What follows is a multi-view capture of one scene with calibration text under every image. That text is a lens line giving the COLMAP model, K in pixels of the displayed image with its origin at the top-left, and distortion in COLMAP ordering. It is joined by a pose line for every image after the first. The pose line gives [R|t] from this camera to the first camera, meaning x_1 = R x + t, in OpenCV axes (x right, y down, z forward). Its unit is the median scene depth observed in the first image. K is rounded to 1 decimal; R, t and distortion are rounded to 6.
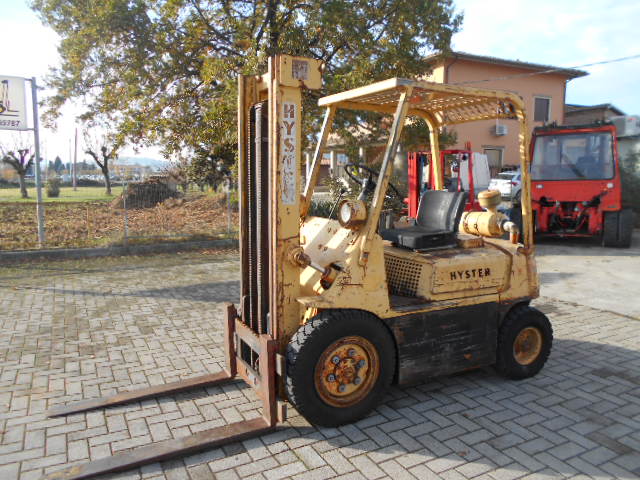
lens RADIAL K [[494.5, 0, 320.0], [0, 494.5, 240.0], [0, 0, 1]] dist [0.002849, 0.002076]
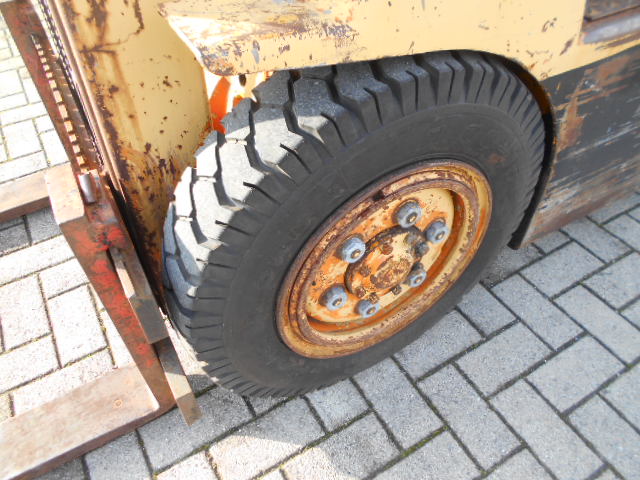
lens RADIAL K [[494.5, 0, 320.0], [0, 494.5, 240.0], [0, 0, 1]] dist [0.002849, 0.002076]
pose [[0.998617, -0.044746, 0.027593, 0.006221], [0.018289, 0.787818, 0.615637, 0.069324], [-0.049285, -0.614281, 0.787547, 0.781368]]
